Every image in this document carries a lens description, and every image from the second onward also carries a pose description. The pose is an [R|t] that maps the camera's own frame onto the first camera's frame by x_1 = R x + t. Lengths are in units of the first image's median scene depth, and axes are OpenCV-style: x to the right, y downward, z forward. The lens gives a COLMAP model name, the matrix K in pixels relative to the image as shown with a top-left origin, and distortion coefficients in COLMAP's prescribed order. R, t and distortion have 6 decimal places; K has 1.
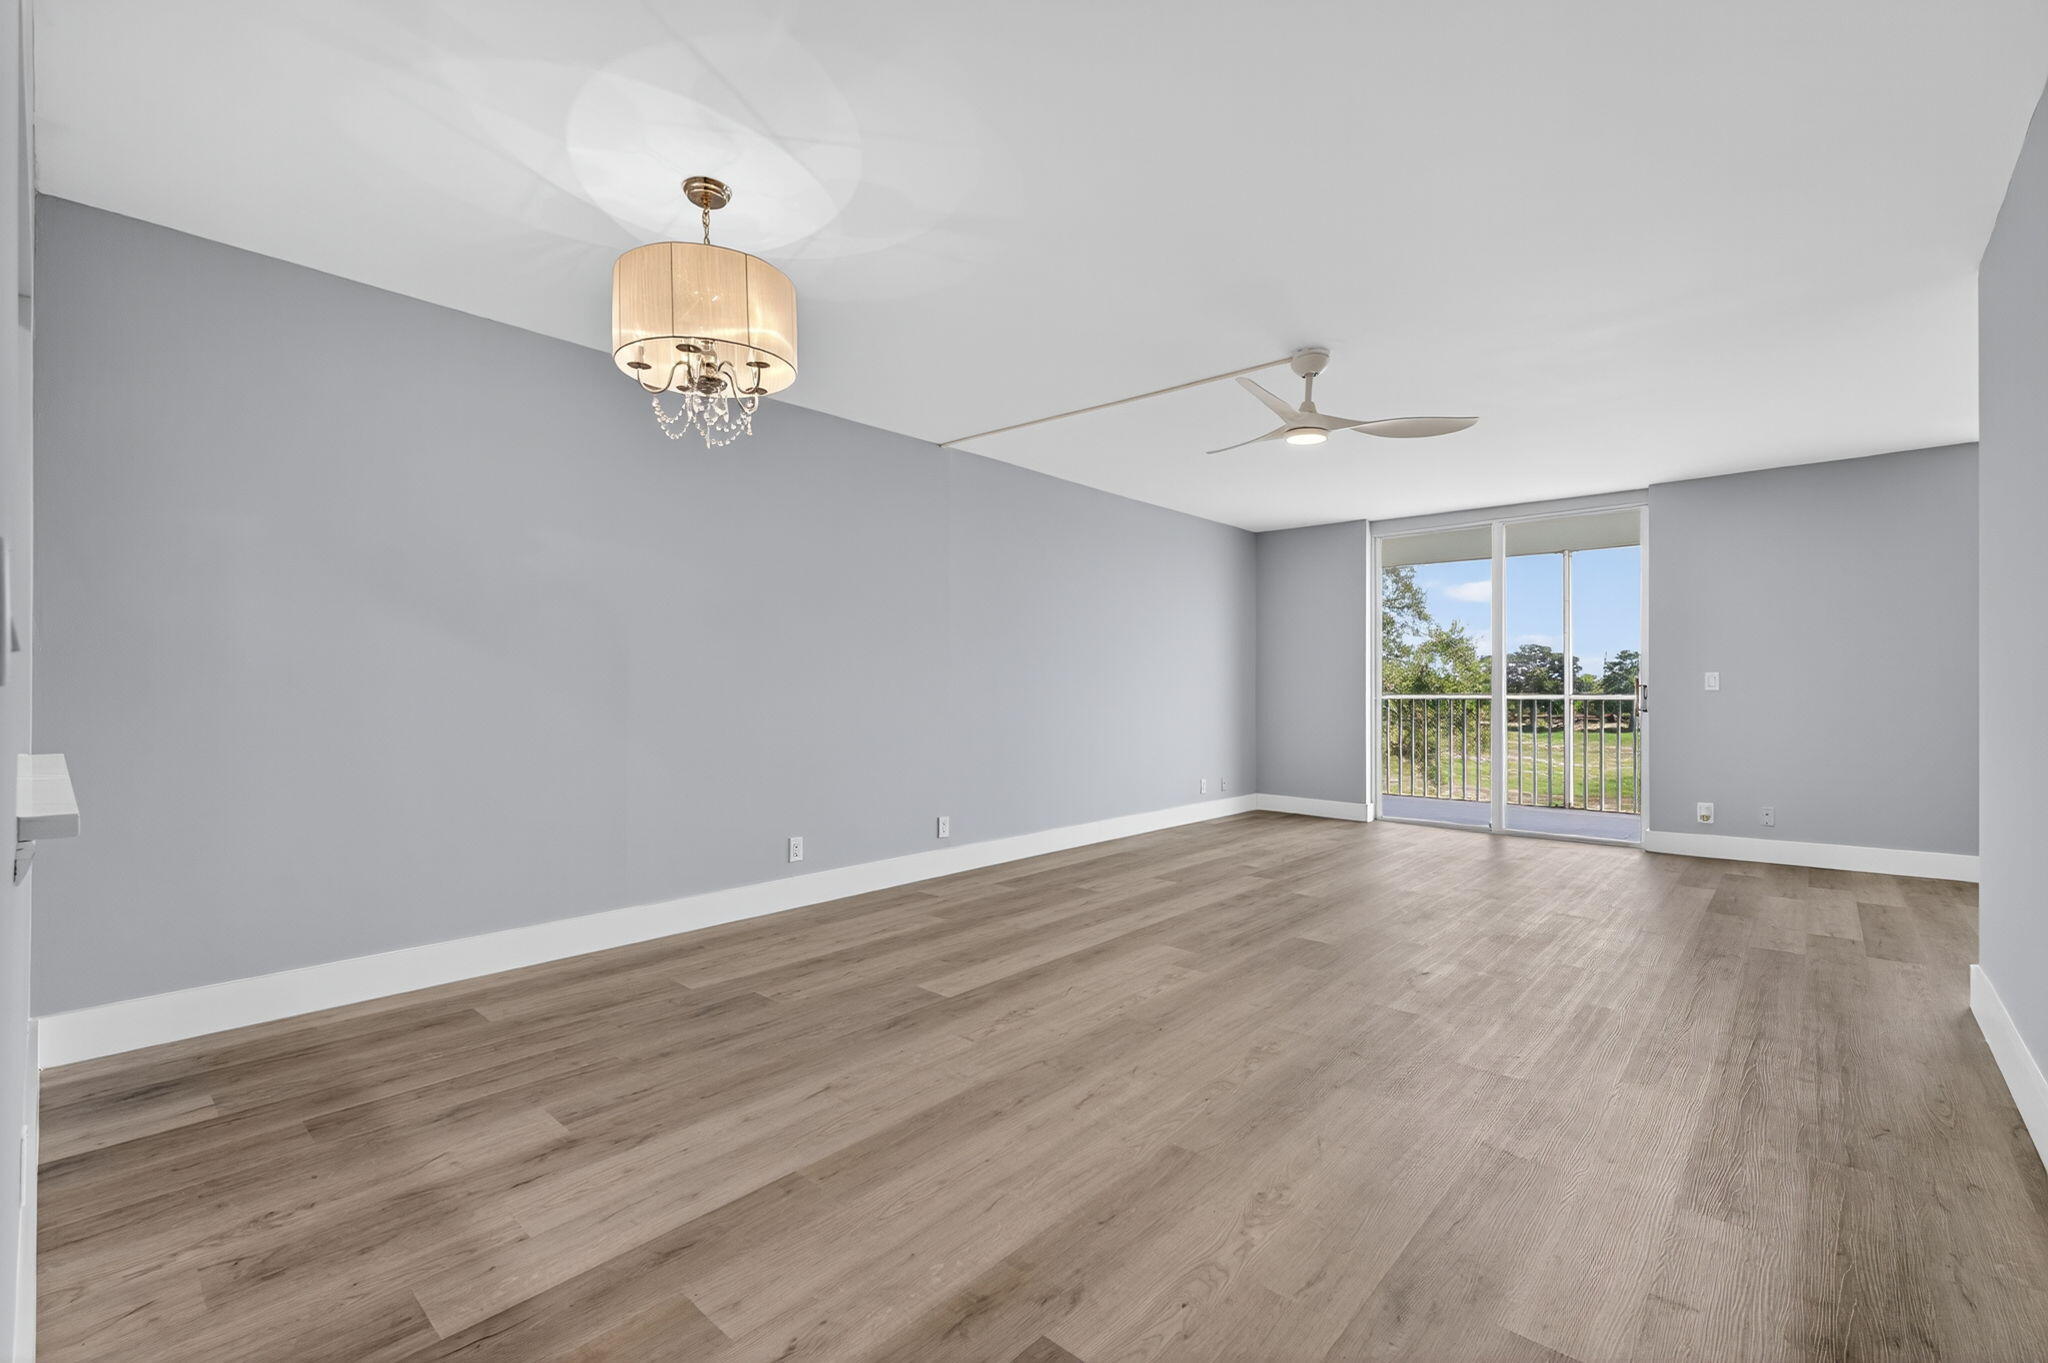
lens RADIAL K [[862.0, 0, 1024.0], [0, 862.0, 681.5], [0, 0, 1]] dist [0.001805, -0.000179]
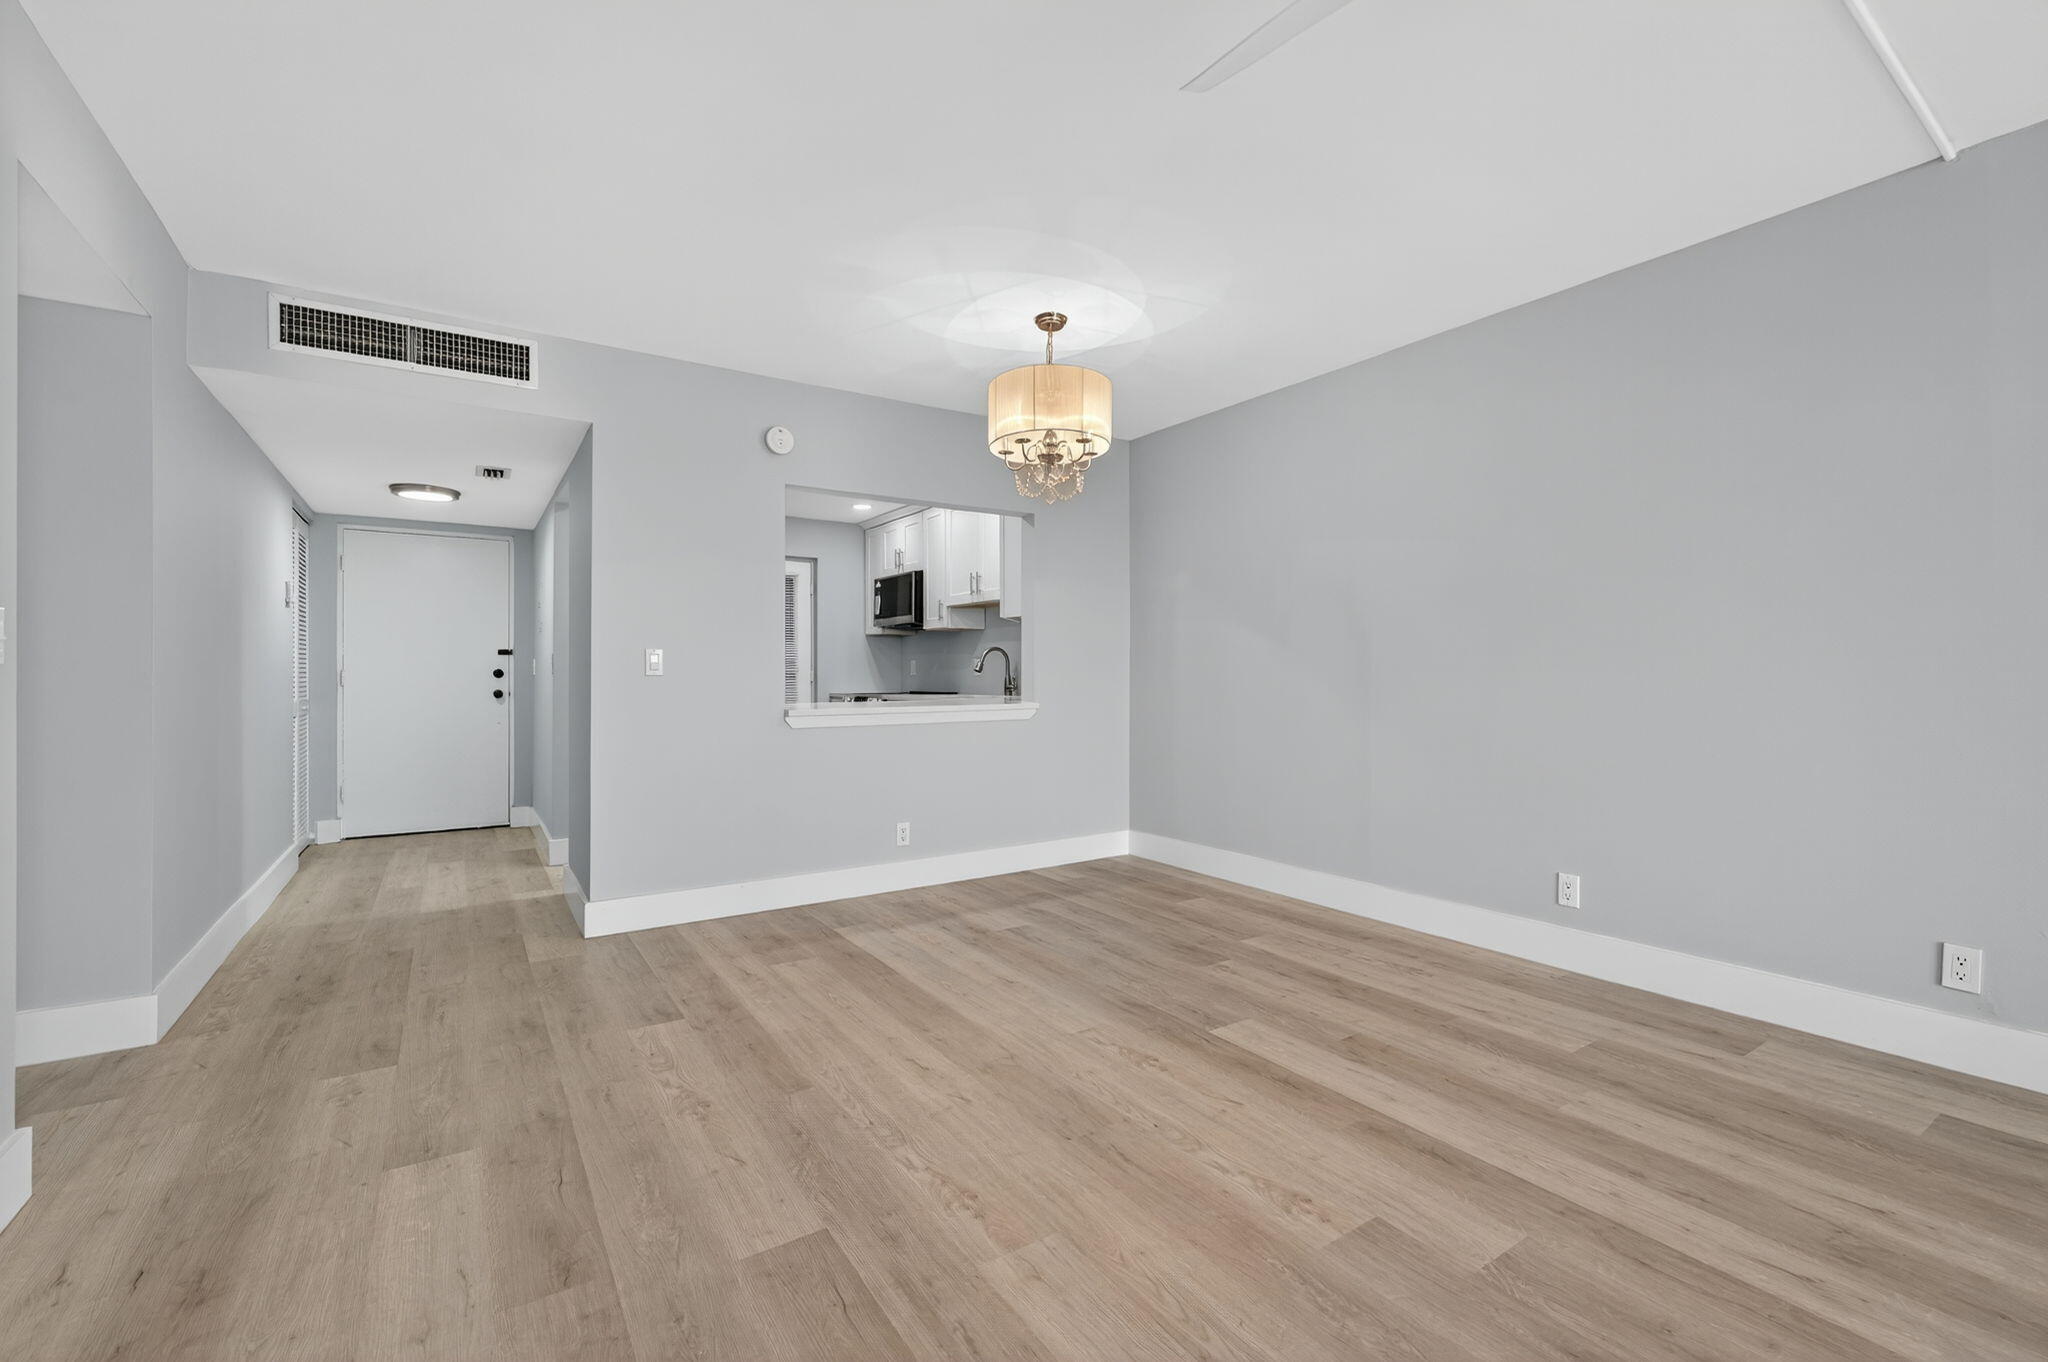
lens RADIAL K [[862.0, 0, 1024.0], [0, 862.0, 681.0], [0, 0, 1]] dist [0.001805, -0.000179]
pose [[-0.242420, 0.006860, -0.970147, 0.698252], [0.012921, 0.999909, 0.003842, 0.010169], [0.970085, -0.011604, -0.242487, 0.915765]]
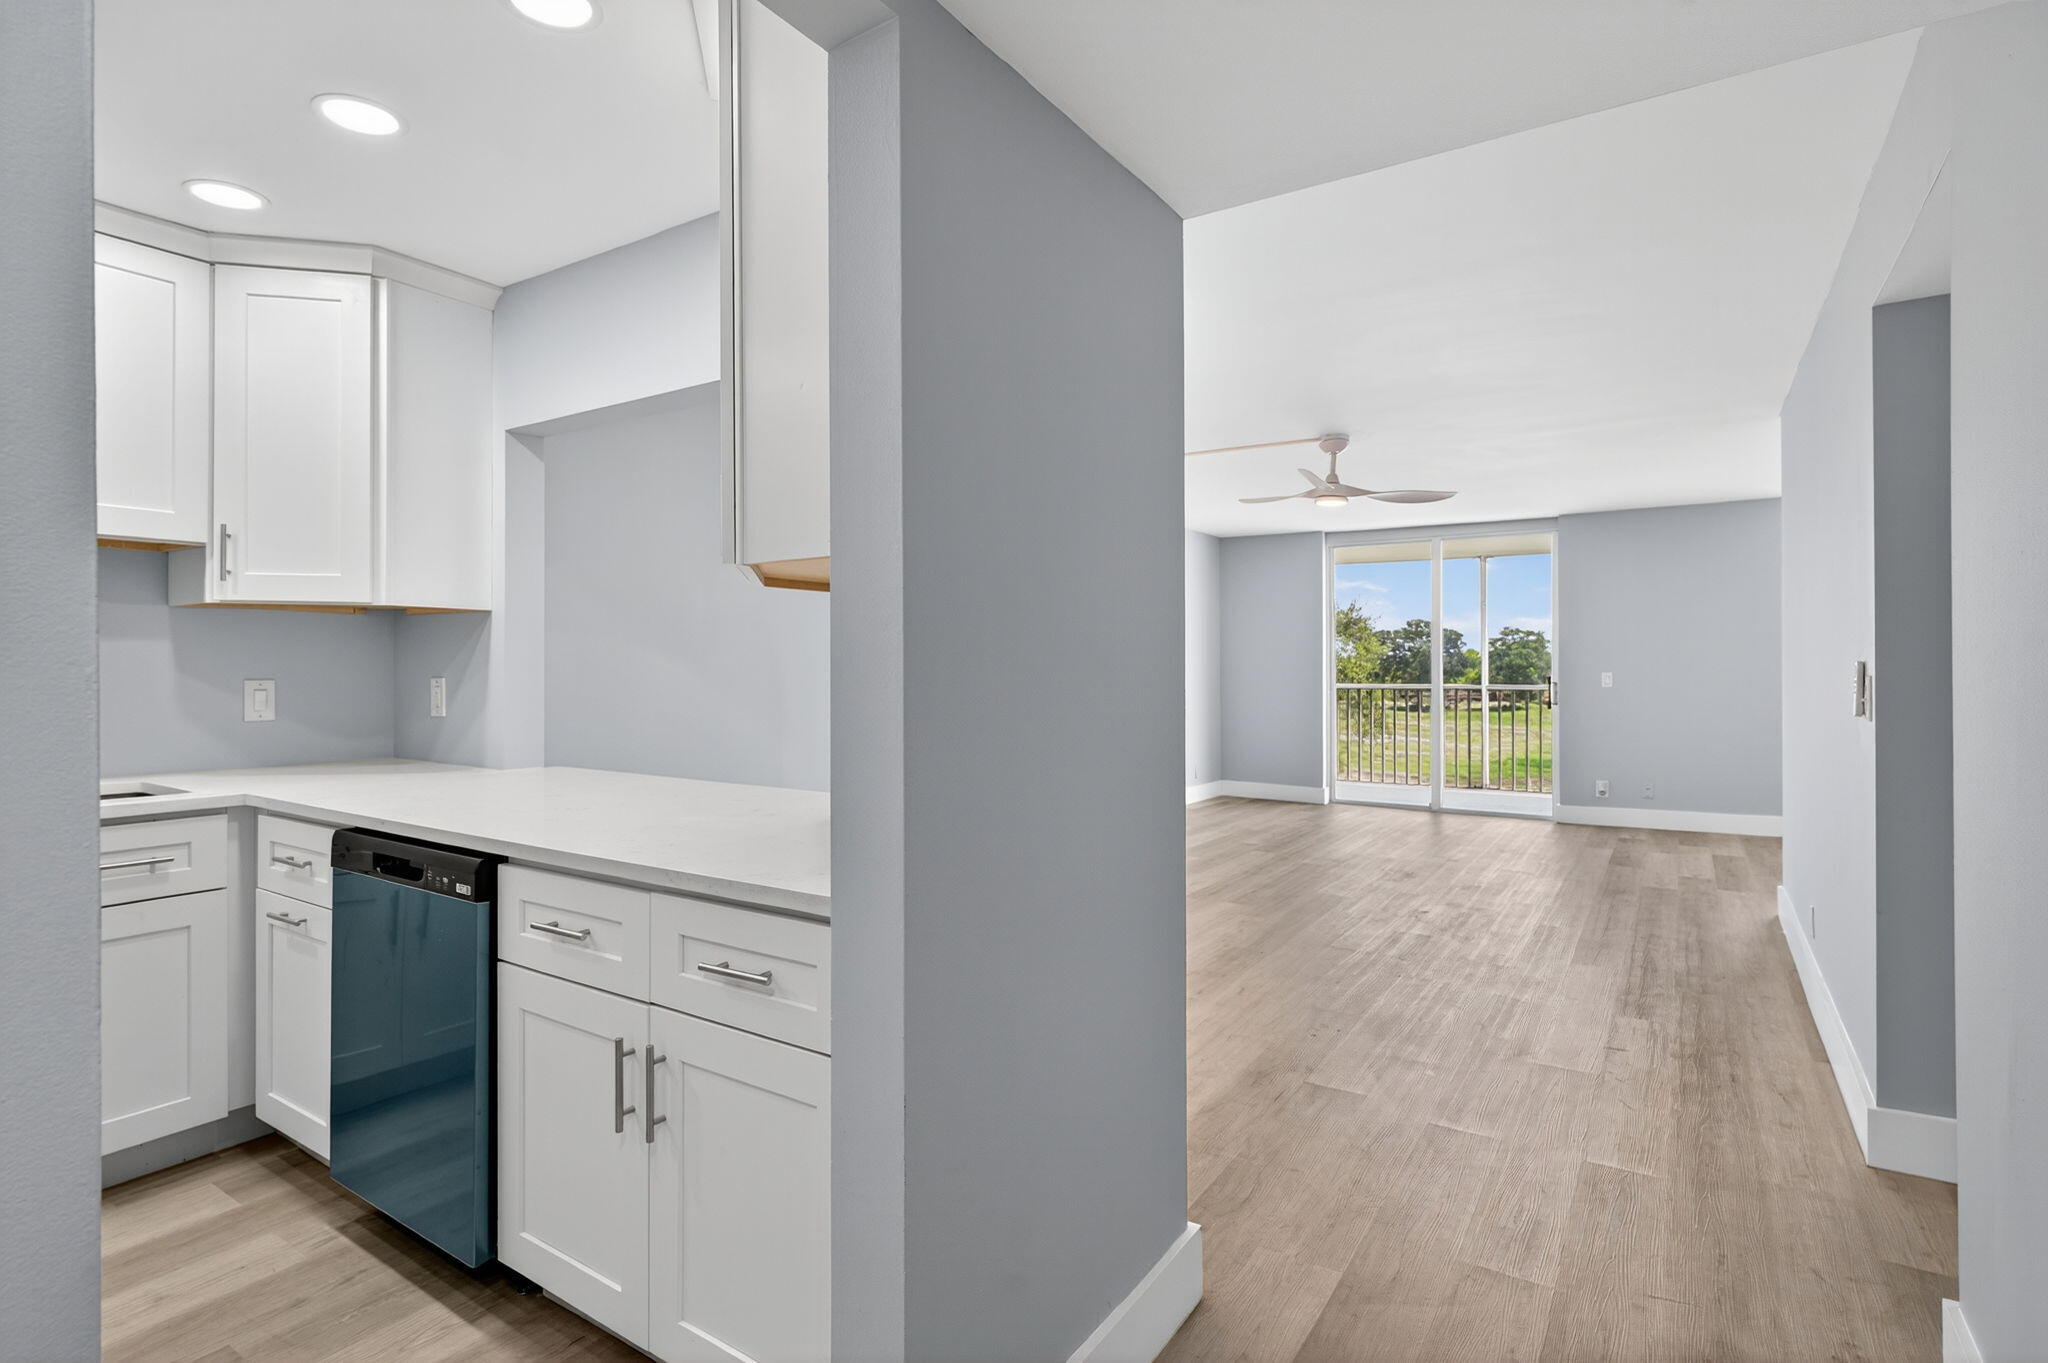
lens RADIAL K [[1016.1, 0, 997.6], [0, 1016.1, 652.3], [0, 0, 1]] dist [0.002711, -0.000003]
pose [[0.988792, -0.001165, 0.149293, -0.385444], [0.001373, 0.999998, -0.001292, -0.056685], [-0.149291, 0.001483, 0.988792, -0.417428]]
